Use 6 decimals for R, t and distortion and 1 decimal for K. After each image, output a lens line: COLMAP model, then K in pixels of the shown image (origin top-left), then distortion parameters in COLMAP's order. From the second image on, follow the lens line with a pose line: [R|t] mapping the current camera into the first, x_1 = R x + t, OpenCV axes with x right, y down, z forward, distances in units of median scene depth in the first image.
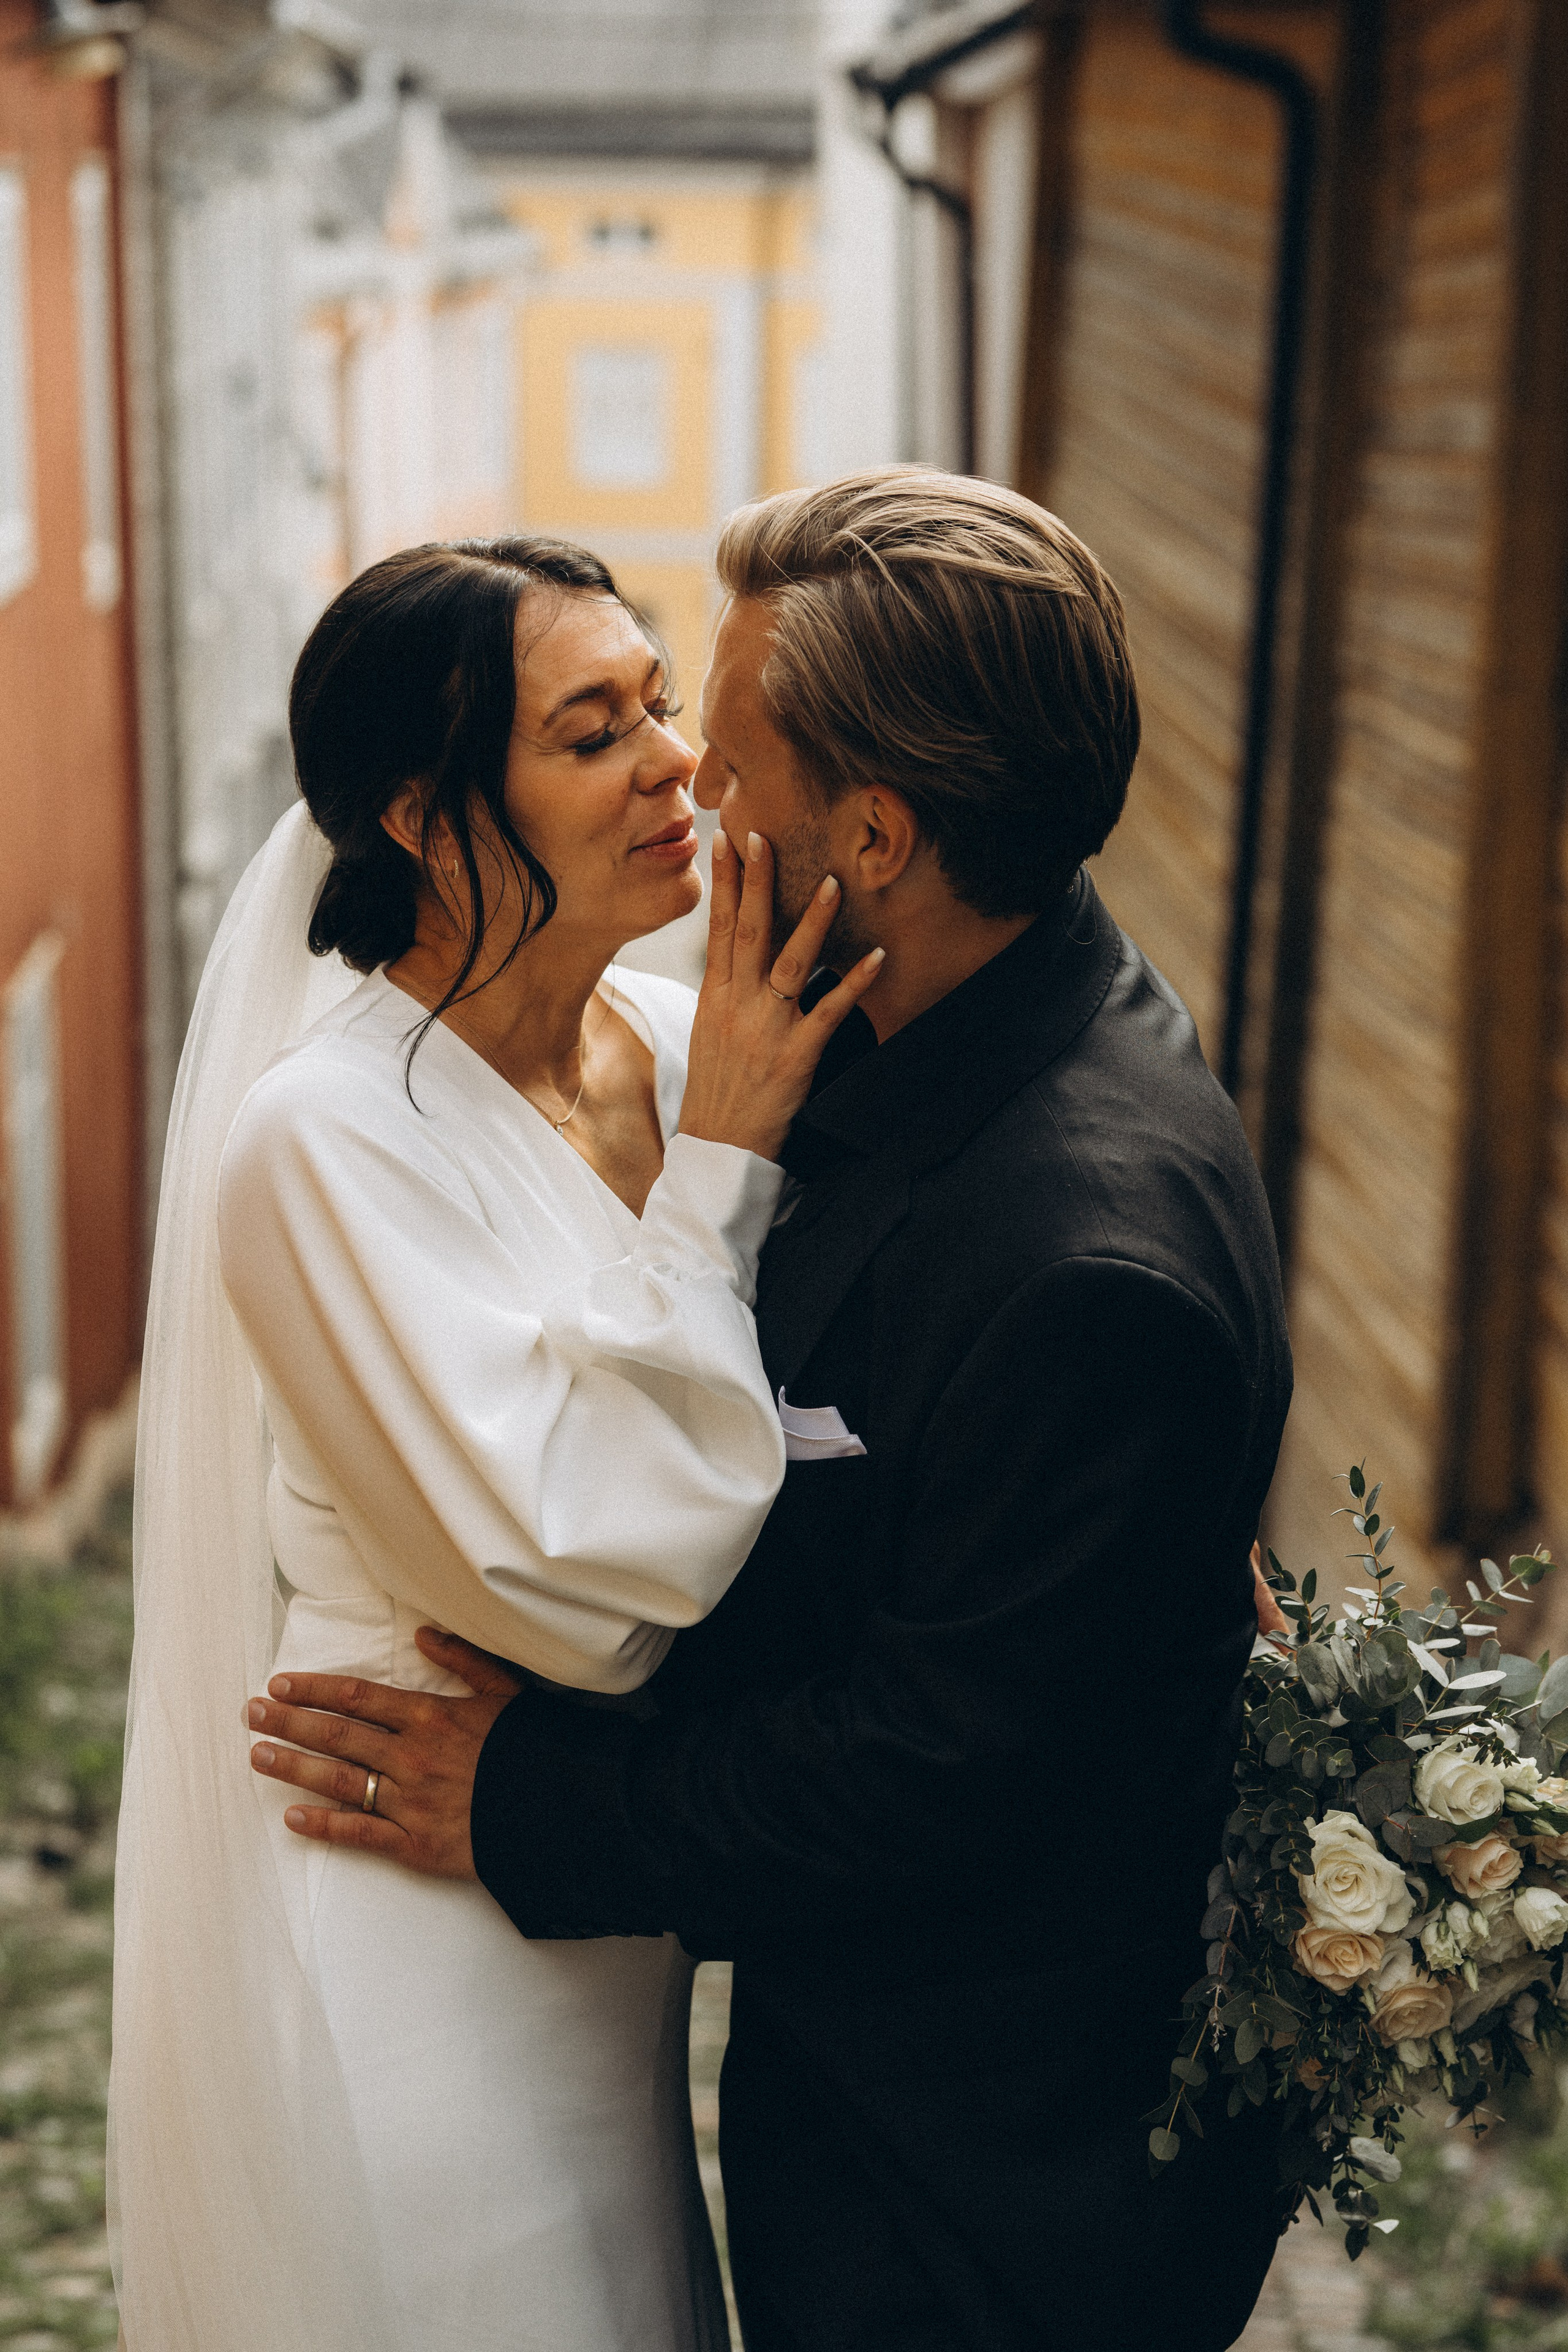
lens RADIAL K [[5467.7, 0, 784.0], [0, 5467.7, 1176.0], [0, 0, 1]] dist [0.869475, -9.310972]
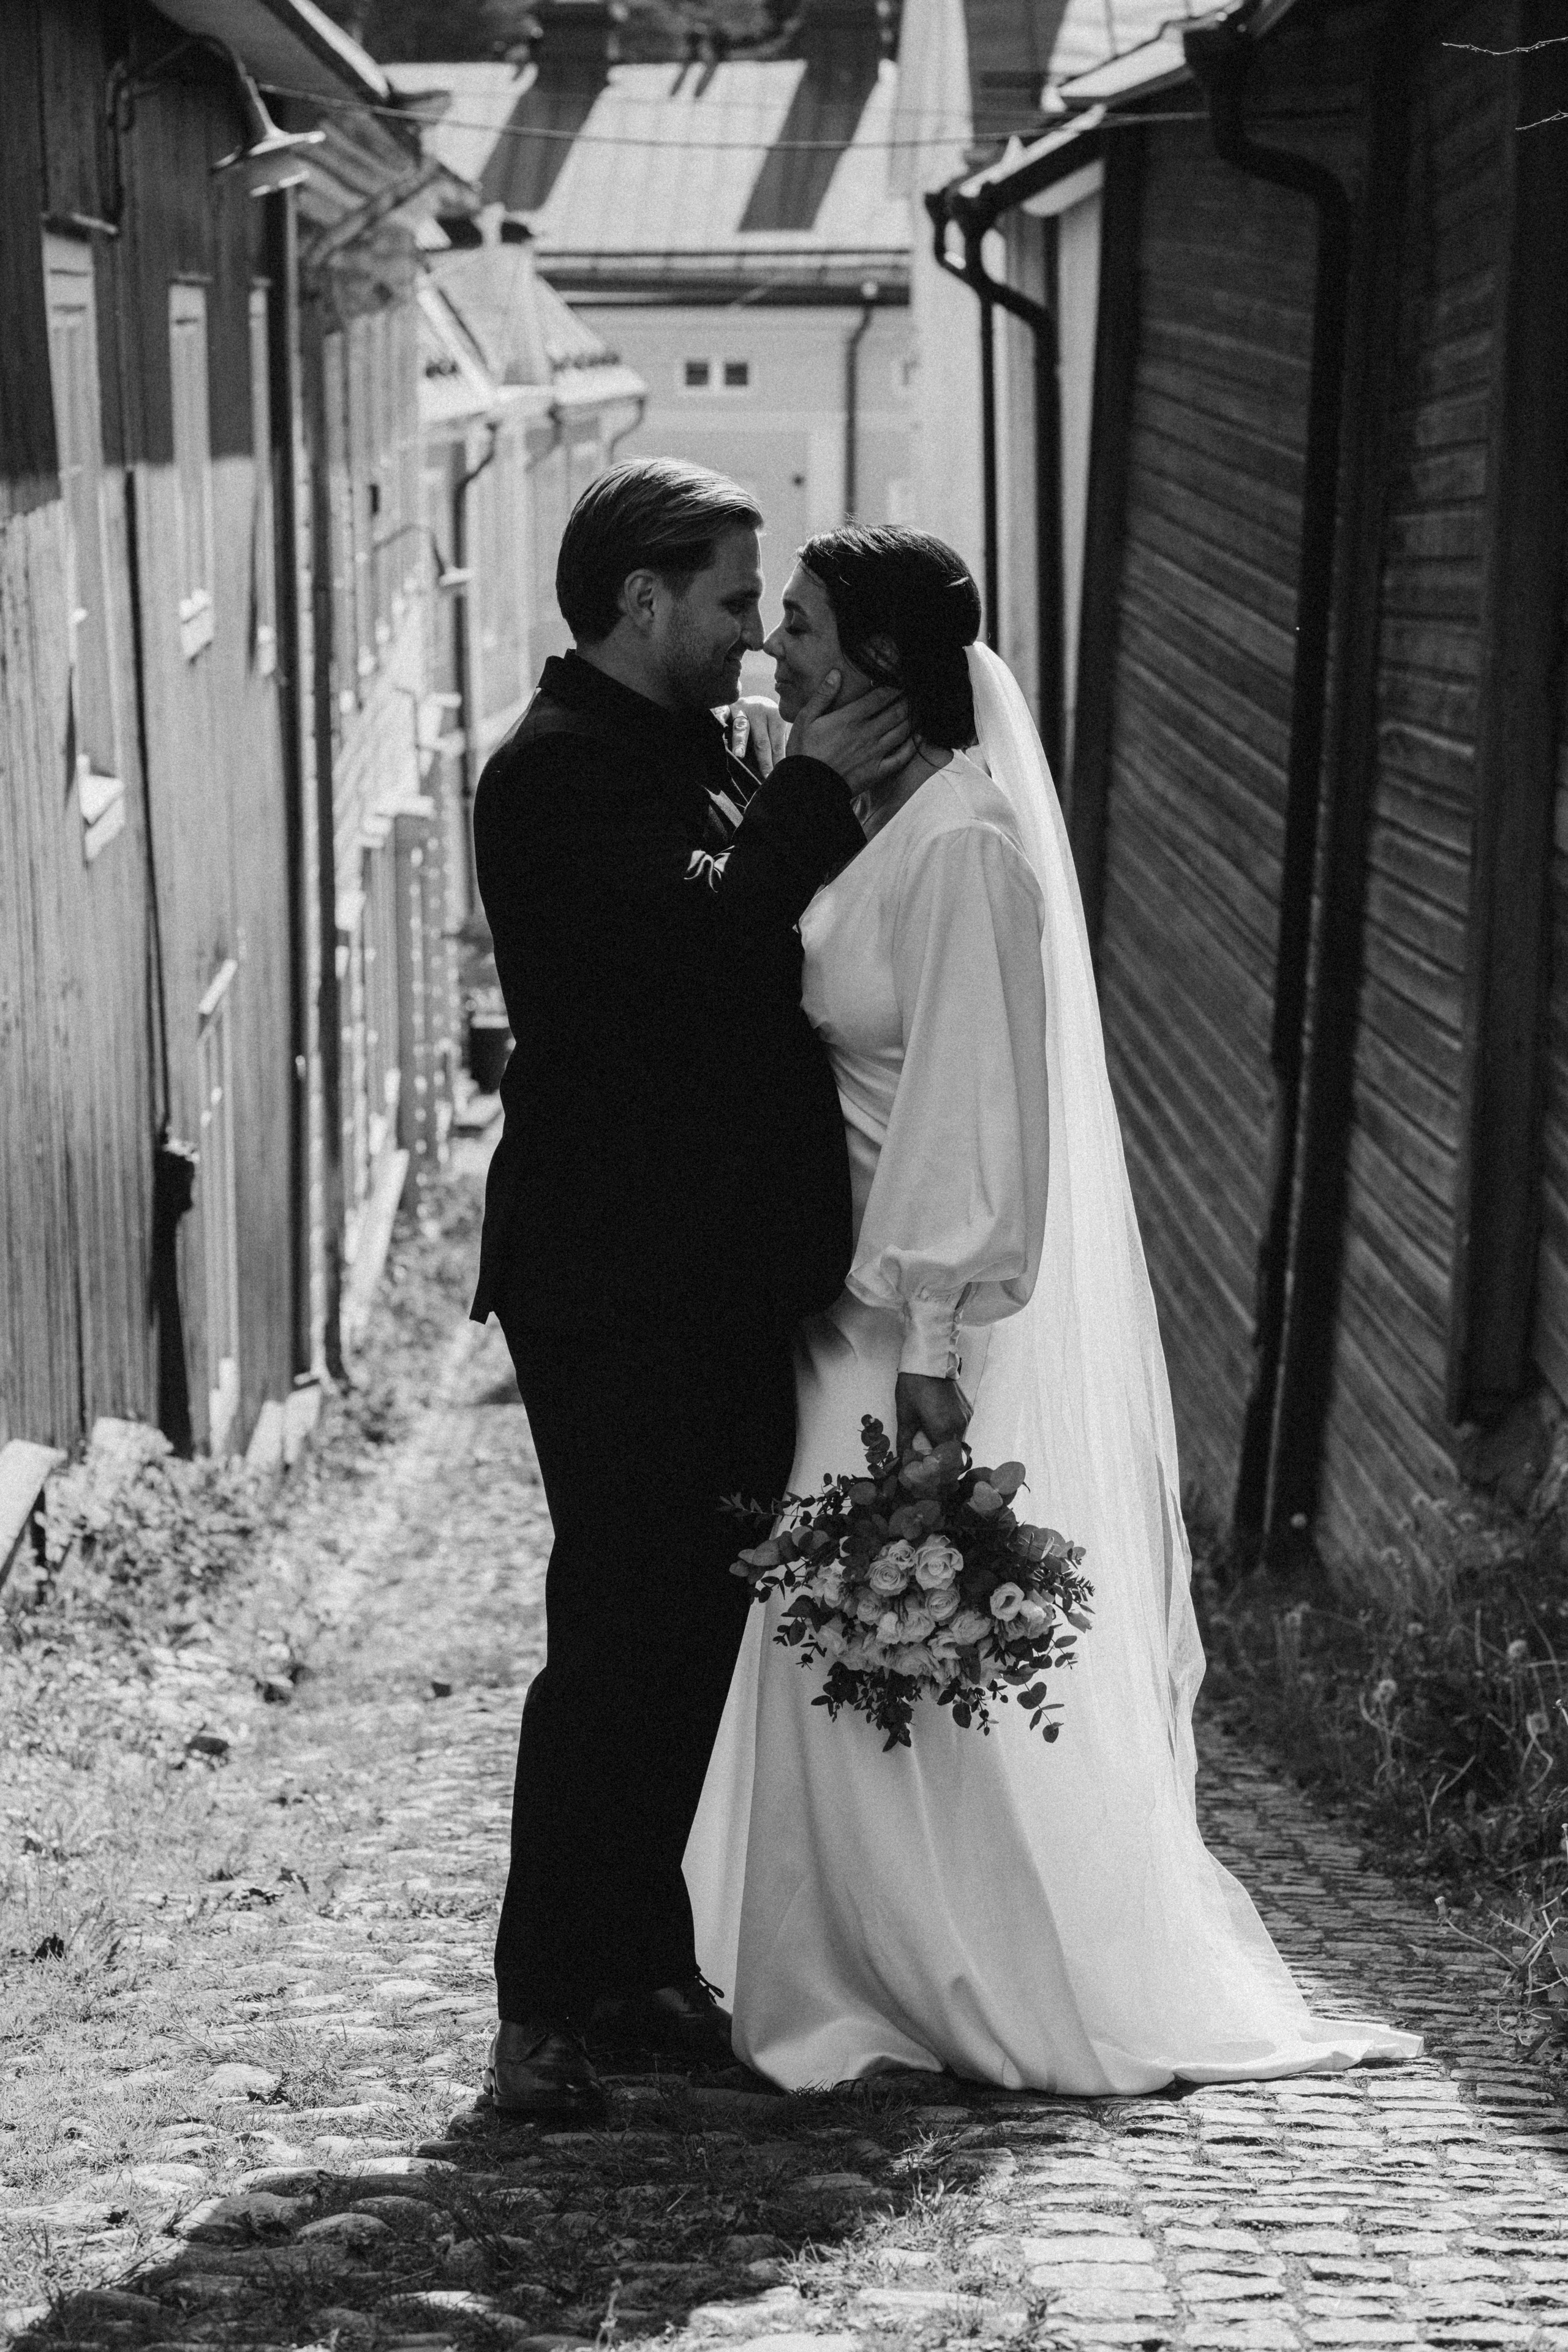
lens RADIAL K [[5744.1, 0, 784.0], [0, 5744.1, 1176.0], [0, 0, 1]] dist [0.000585, 0.311518]
pose [[0.999892, -0.006577, -0.013116, -0.005811], [0.006087, 0.999294, -0.037065, 0.046986], [0.013351, 0.036981, 0.999227, -0.165959]]
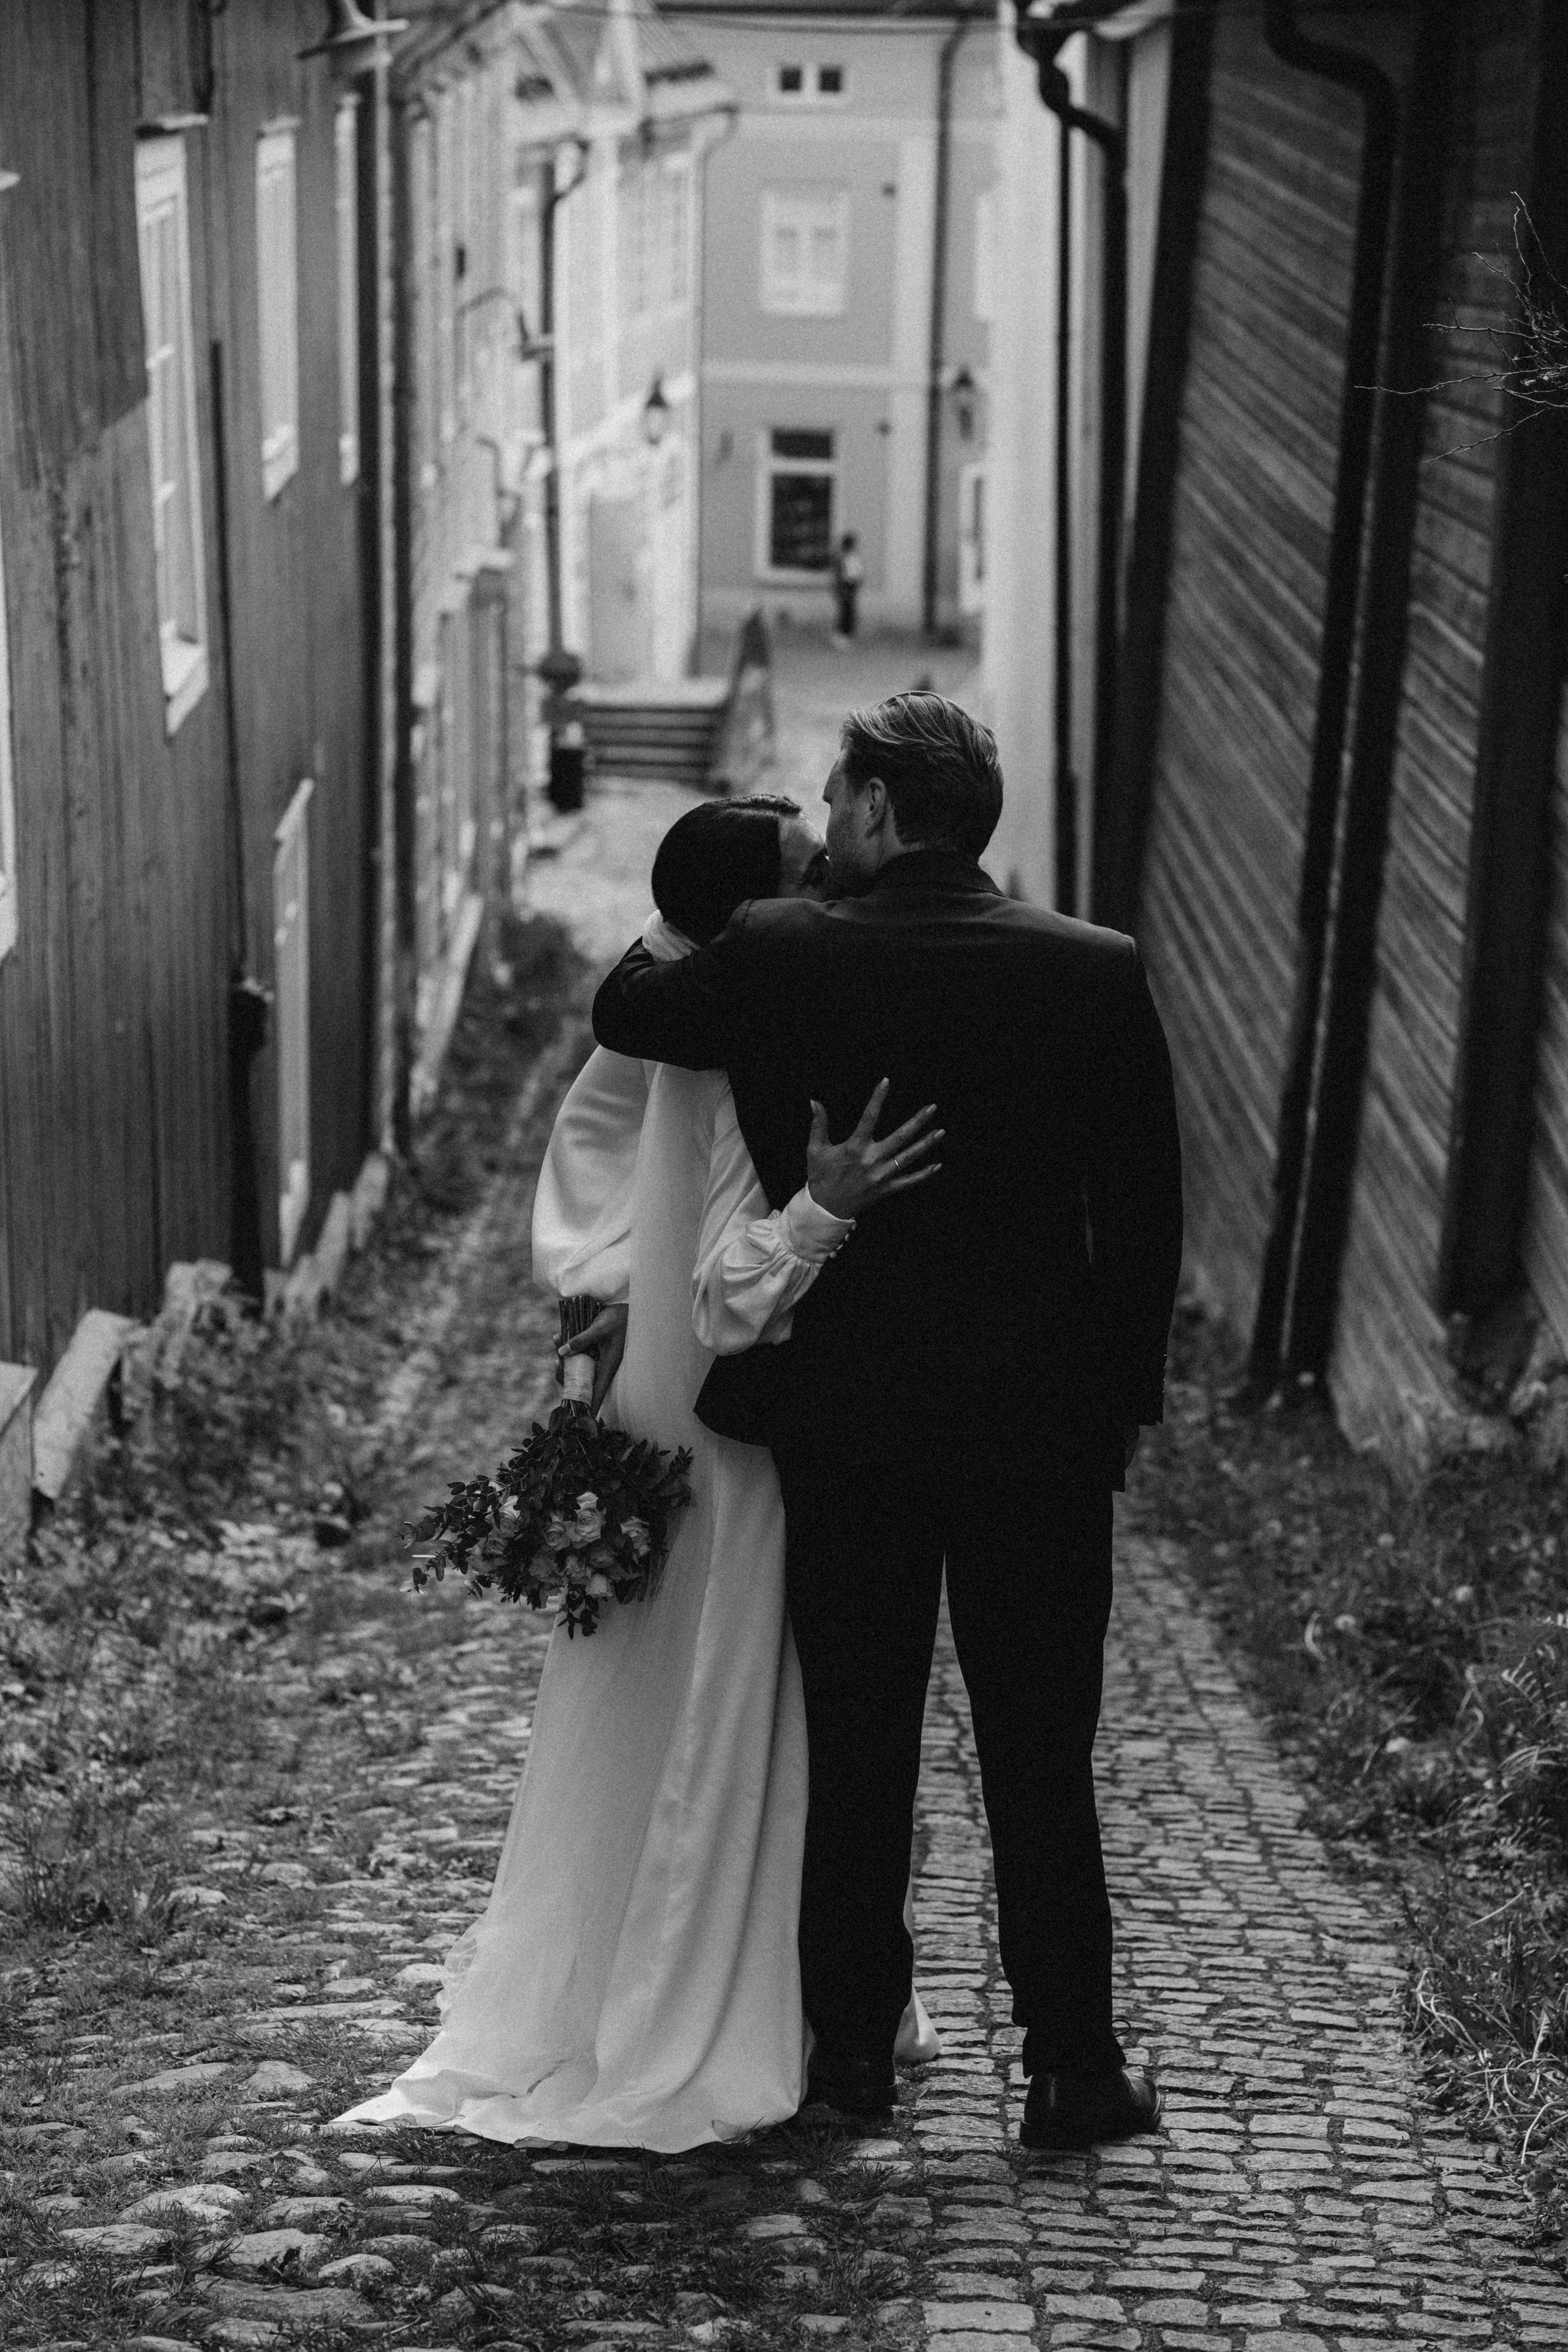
lens RADIAL K [[5893.0, 0, 784.0], [0, 5893.0, 1176.0], [0, 0, 1]] dist [-0.042560, 0.593226]
pose [[0.999399, 0.017506, -0.029913, 0.006697], [-0.016403, 0.999191, 0.036726, -0.006502], [0.030531, -0.036213, 0.998878, -0.250222]]
